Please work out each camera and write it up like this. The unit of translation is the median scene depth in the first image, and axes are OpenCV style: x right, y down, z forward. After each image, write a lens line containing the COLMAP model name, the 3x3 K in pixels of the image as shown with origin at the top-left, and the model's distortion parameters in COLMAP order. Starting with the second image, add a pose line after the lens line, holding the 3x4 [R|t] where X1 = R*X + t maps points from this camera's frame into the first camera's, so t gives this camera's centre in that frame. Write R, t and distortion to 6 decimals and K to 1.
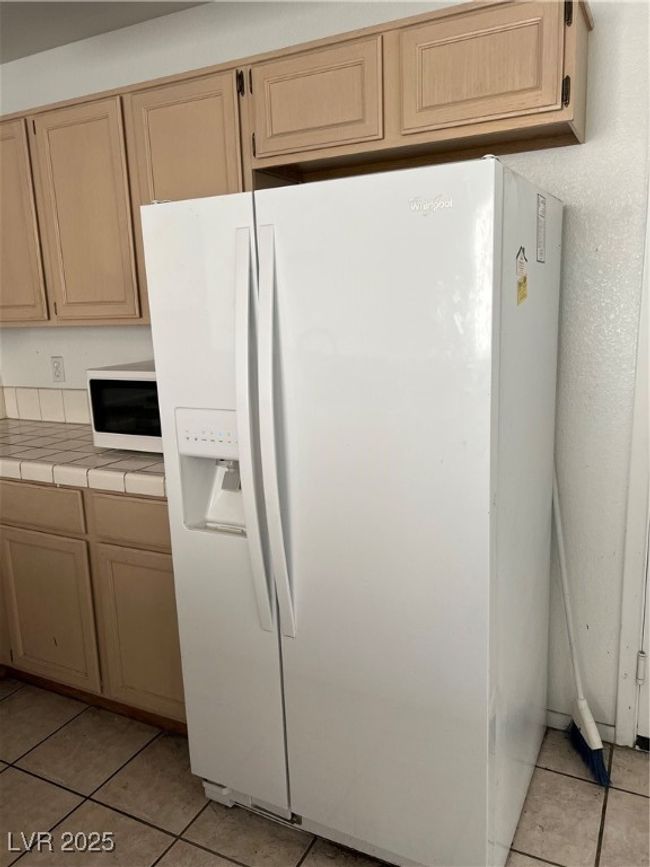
lens RADIAL K [[650.1, 0, 327.6], [0, 650.1, 440.4], [0, 0, 1]] dist [0.077280, -0.096503]
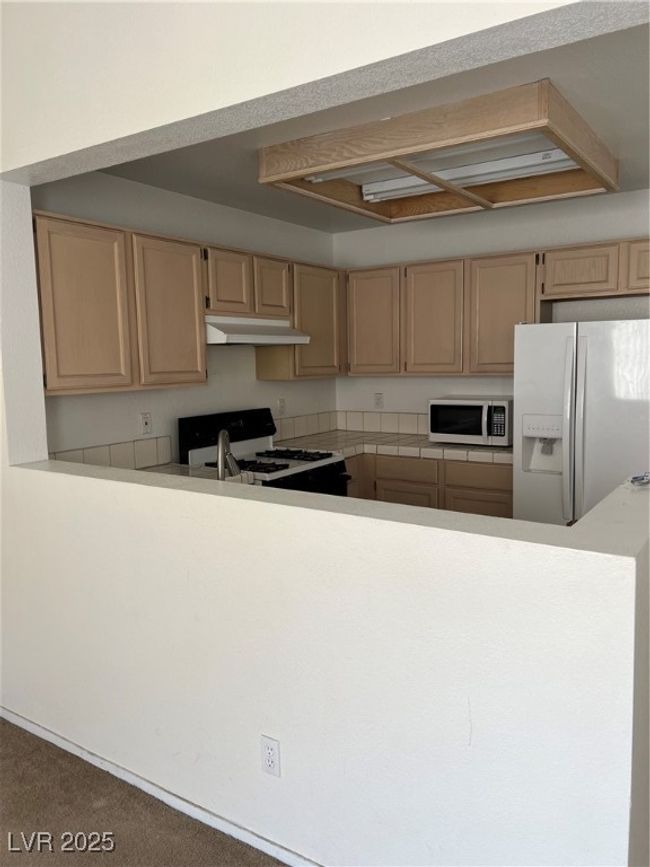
lens RADIAL K [[650.1, 0, 327.6], [0, 650.1, 440.4], [0, 0, 1]] dist [0.077280, -0.096503]
pose [[0.993230, 0.029918, -0.112246, -0.457350], [-0.038026, 0.996765, -0.070805, 0.156075], [0.109764, 0.074594, 0.991155, -0.888430]]
